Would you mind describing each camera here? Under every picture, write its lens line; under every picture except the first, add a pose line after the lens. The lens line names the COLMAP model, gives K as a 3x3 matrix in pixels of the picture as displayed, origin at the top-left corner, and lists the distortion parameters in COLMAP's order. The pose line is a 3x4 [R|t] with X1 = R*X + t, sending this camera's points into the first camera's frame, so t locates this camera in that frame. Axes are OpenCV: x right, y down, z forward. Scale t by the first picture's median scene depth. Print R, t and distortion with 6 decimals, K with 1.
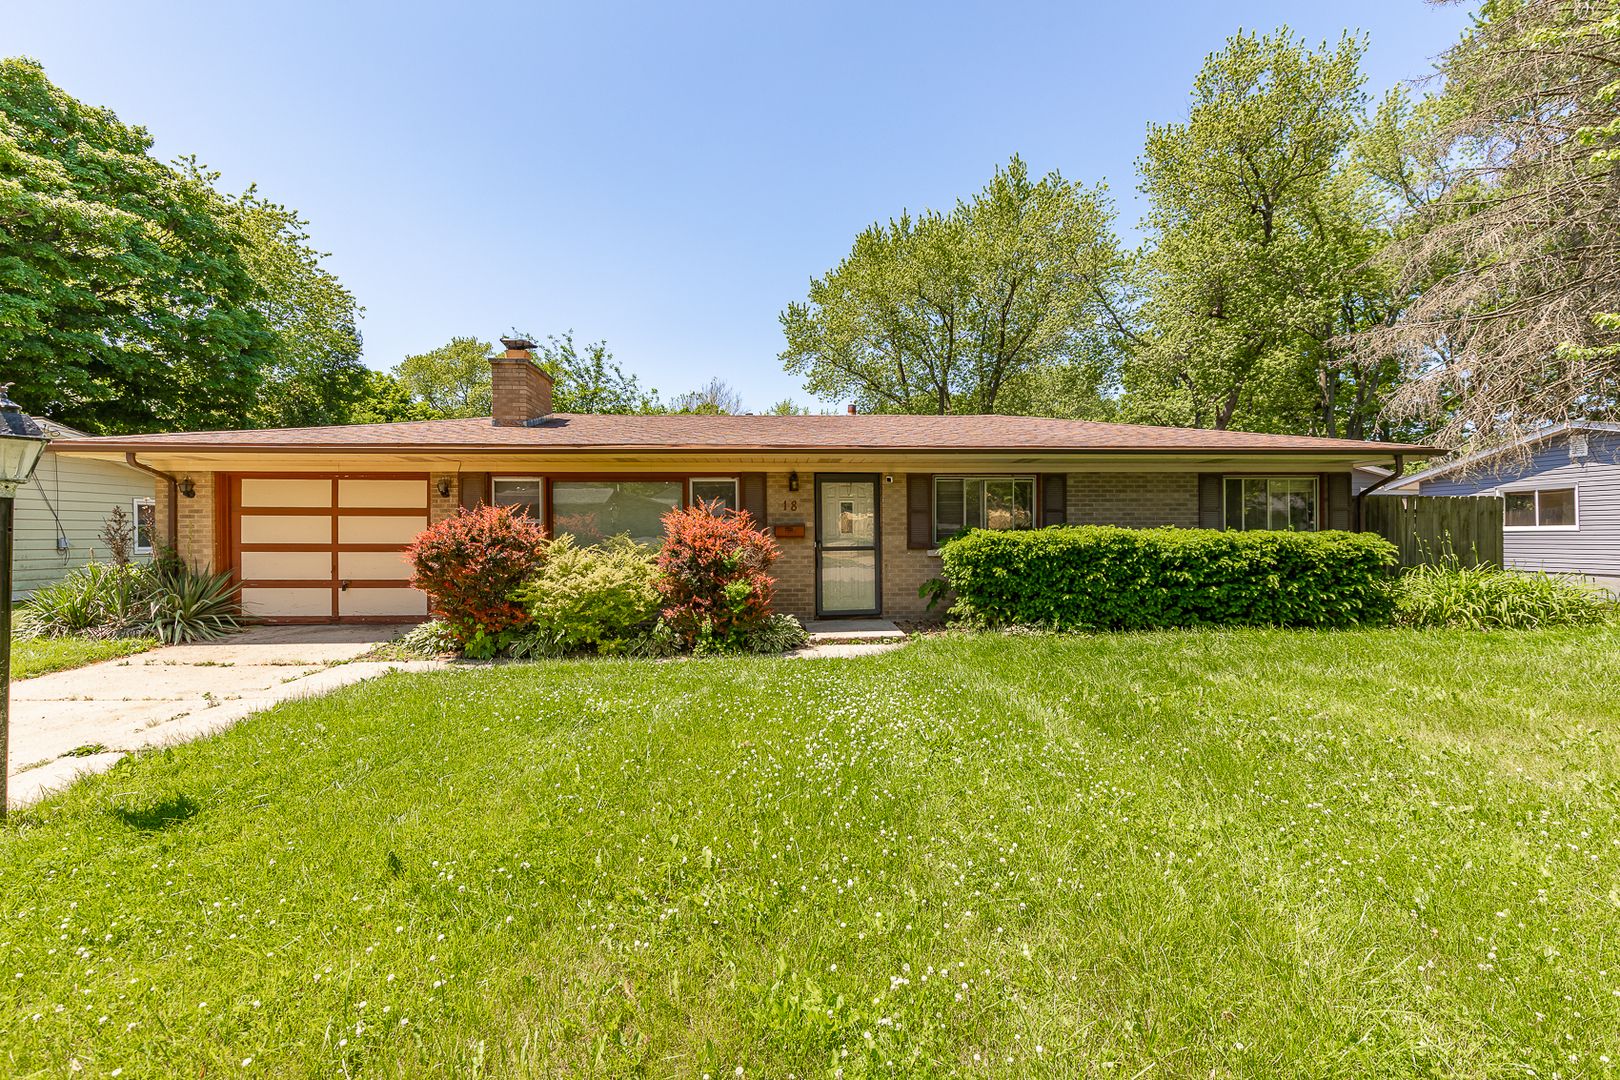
lens RADIAL K [[732.8, 0, 819.0], [0, 732.8, 502.7], [0, 0, 1]] dist [0.003000, 0.000270]
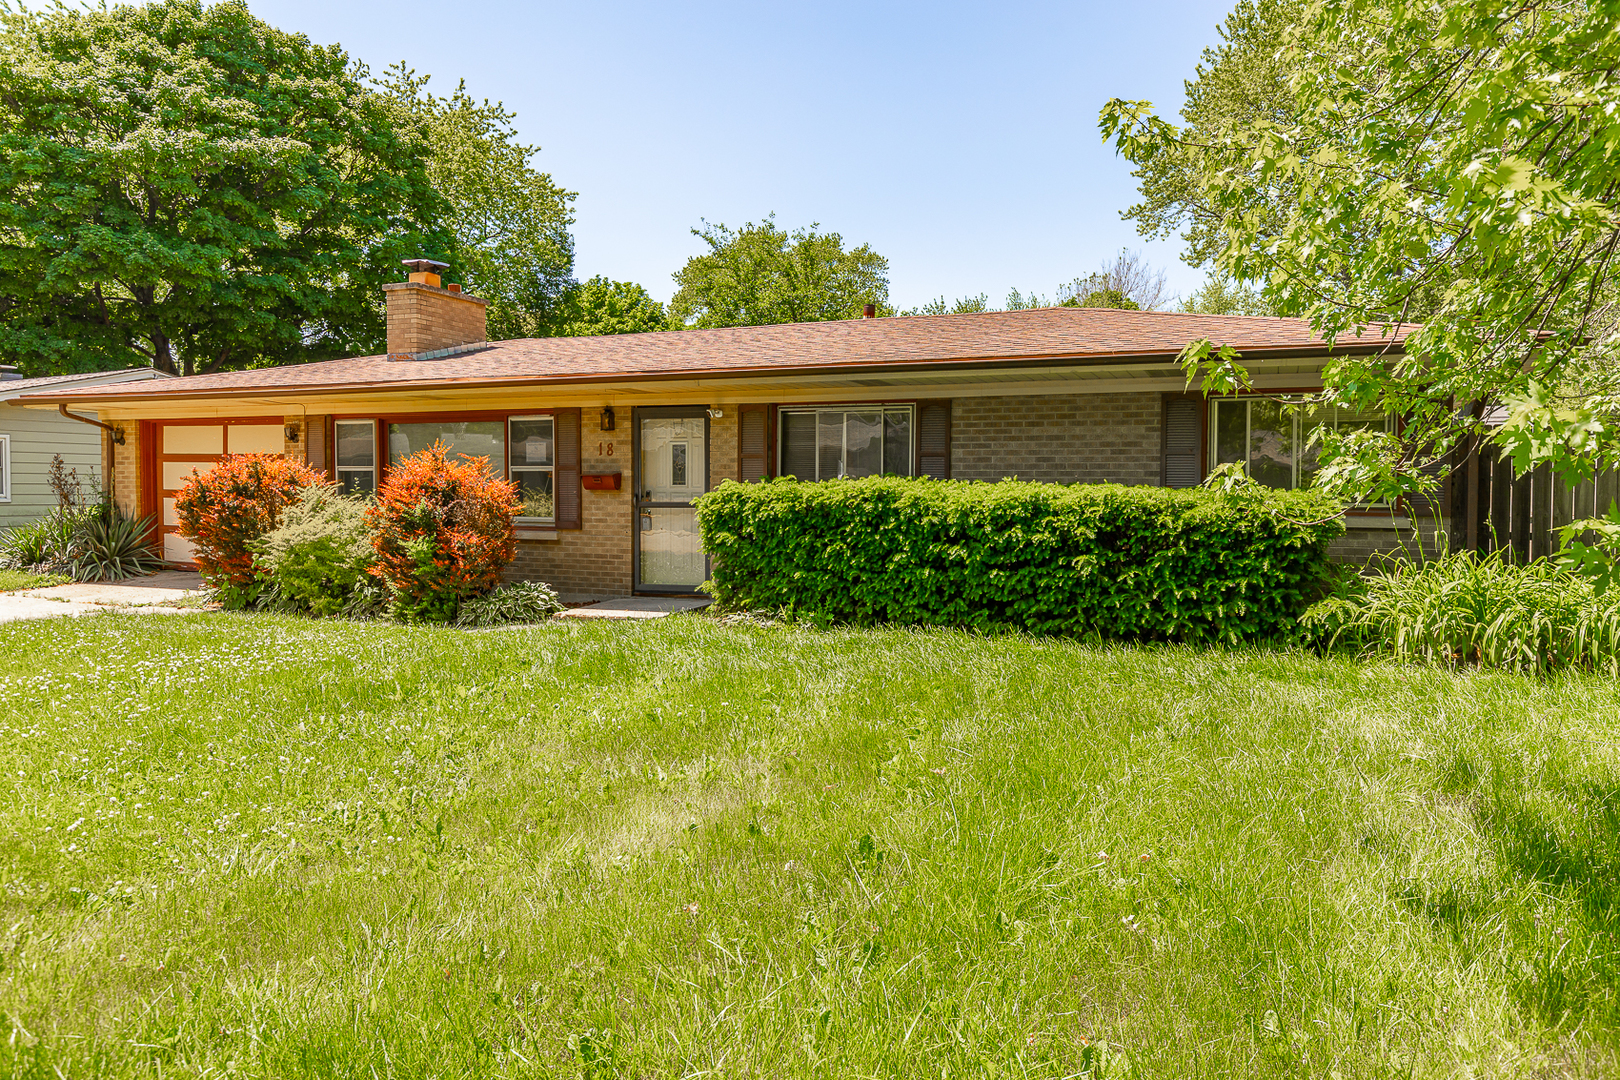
lens RADIAL K [[1118.0, 0, 862.6], [0, 1118.0, 465.4], [0, 0, 1]] dist [-0.002210, -0.001886]
pose [[0.895898, 0.001025, -0.444259, 0.740672], [0.008607, 0.999770, 0.019665, -0.000005], [0.444177, -0.021442, 0.895683, 0.043058]]
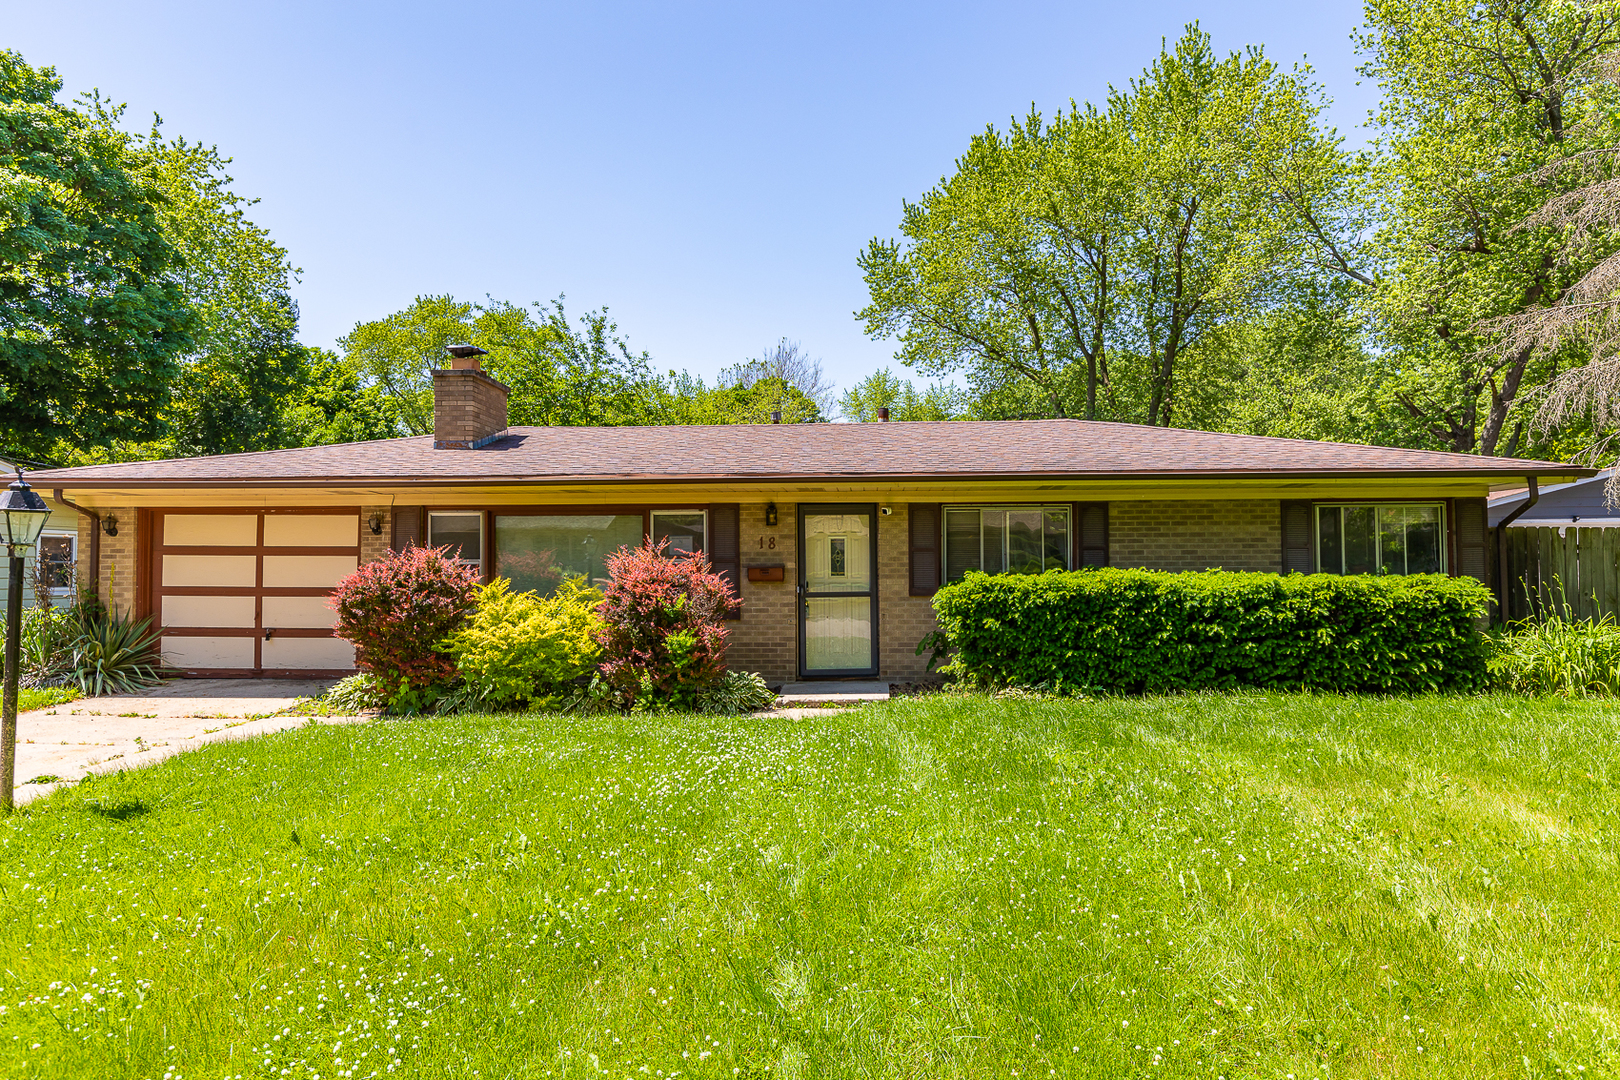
lens RADIAL K [[1124.3, 0, 839.1], [0, 1124.3, 463.0], [0, 0, 1]] dist [-0.008194, 0.001151]
pose [[0.994184, -0.009405, -0.107279, 0.180362], [0.004198, 0.998807, -0.048660, -0.024335], [0.107609, 0.047927, 0.993037, -0.272355]]
